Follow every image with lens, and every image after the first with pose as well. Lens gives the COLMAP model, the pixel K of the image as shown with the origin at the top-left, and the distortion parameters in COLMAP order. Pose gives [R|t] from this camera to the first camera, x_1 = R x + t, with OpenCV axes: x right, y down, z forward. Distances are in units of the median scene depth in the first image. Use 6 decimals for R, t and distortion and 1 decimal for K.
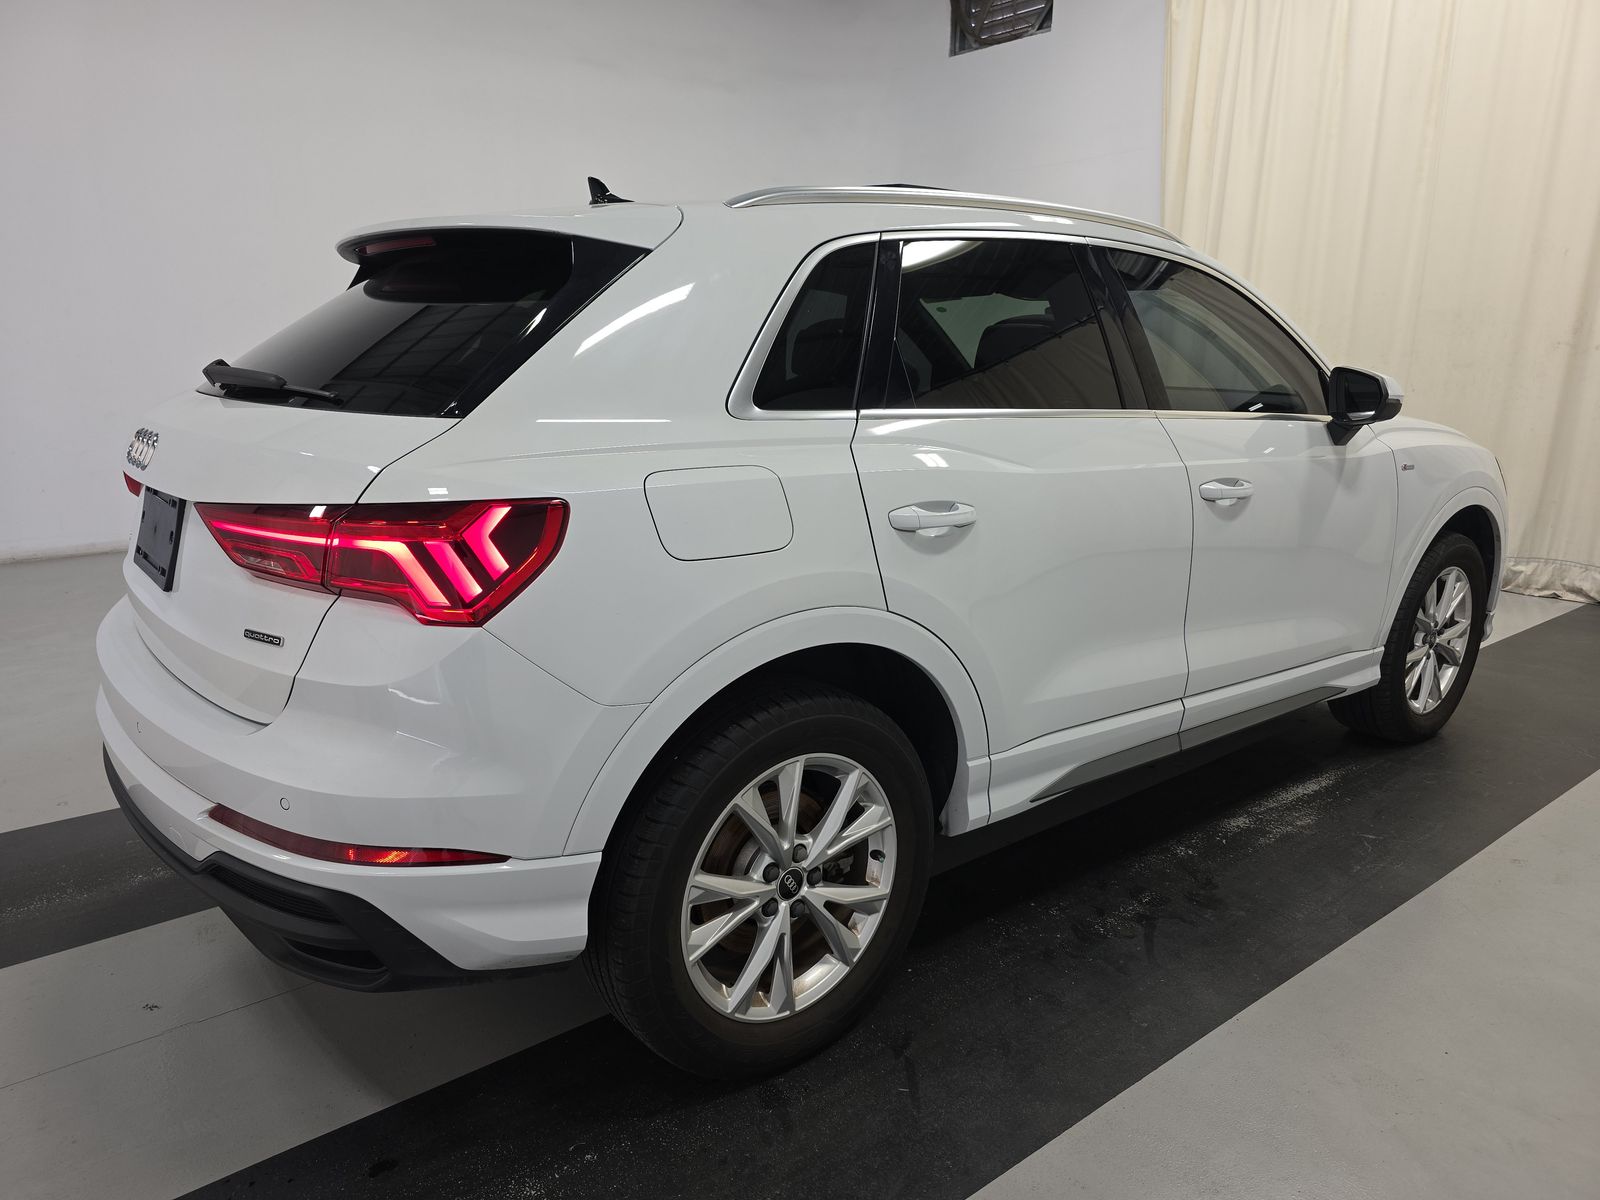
lens RADIAL K [[1059.5, 0, 801.5], [0, 1059.5, 613.3], [0, 0, 1]] dist [-0.000535, -0.013081]
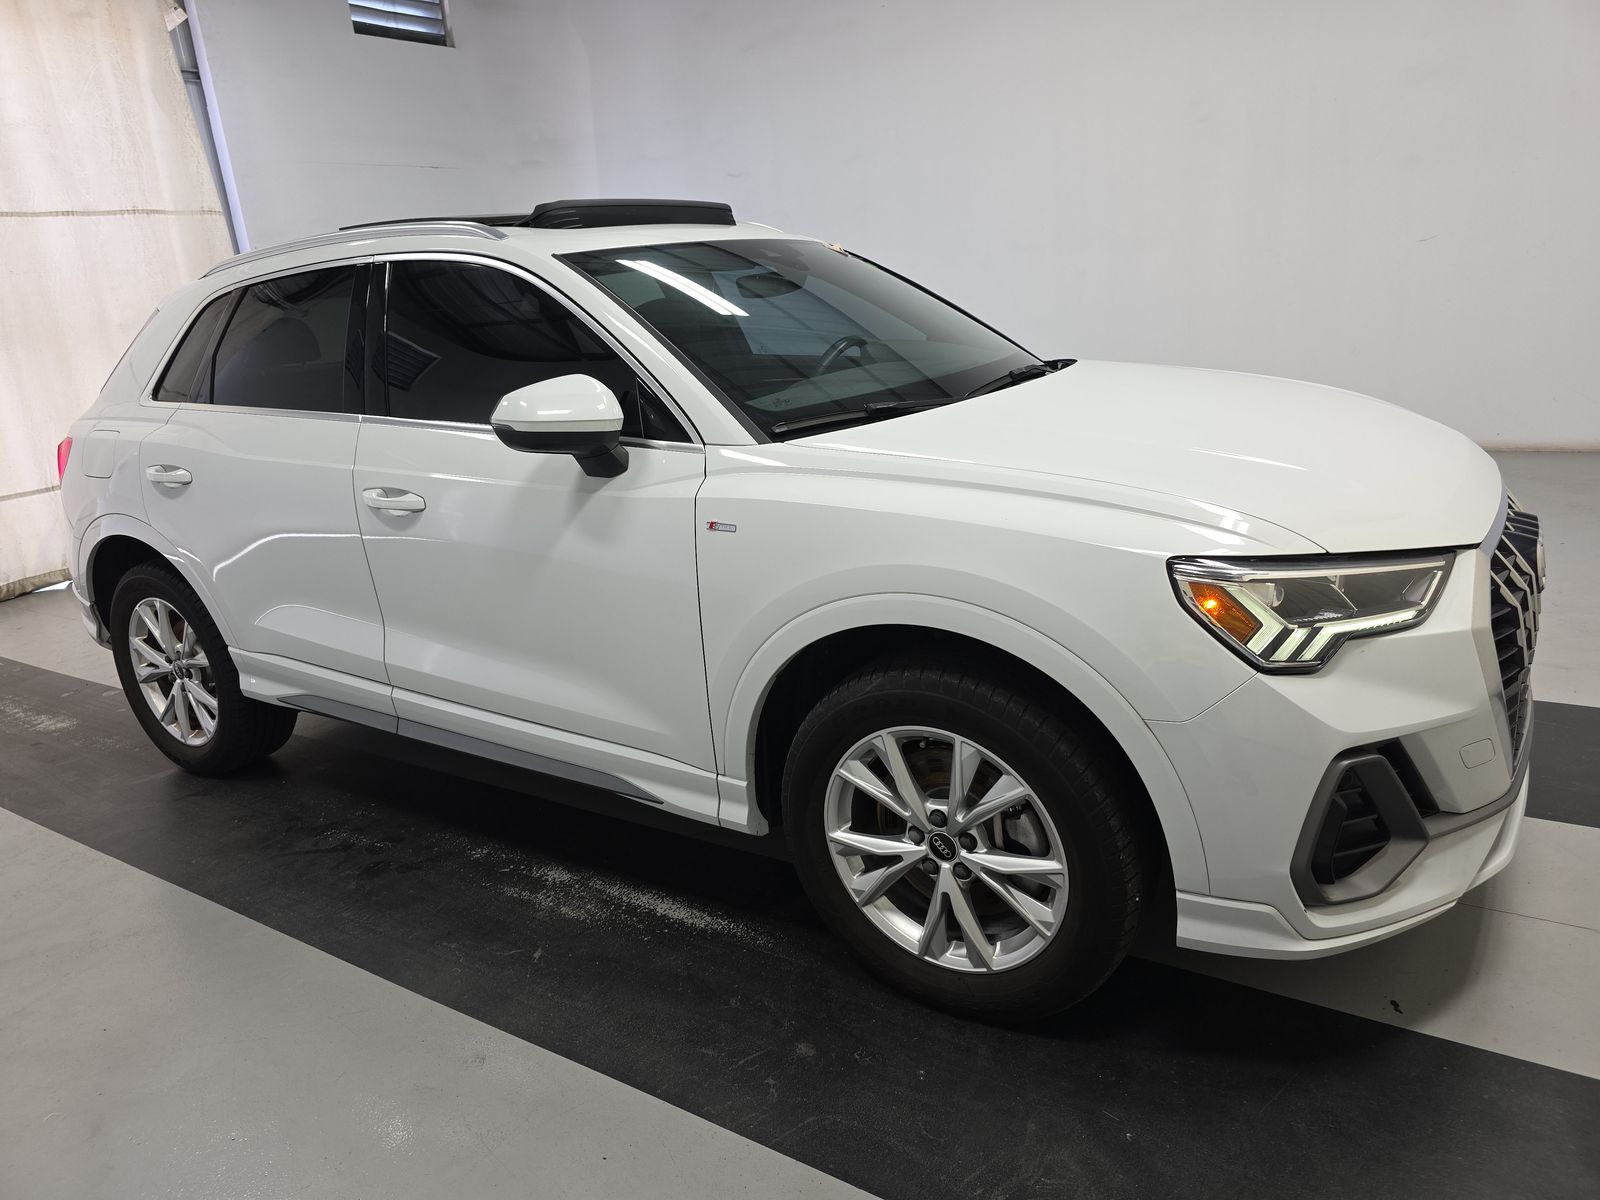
lens RADIAL K [[1059.5, 0, 801.1], [0, 1059.5, 586.4], [0, 0, 1]] dist [-0.000535, -0.013081]
pose [[0.353463, 0.238589, -0.904510, 1.234519], [-0.154716, 0.968521, 0.195013, -0.246138], [0.922565, 0.071012, 0.379250, 0.827694]]
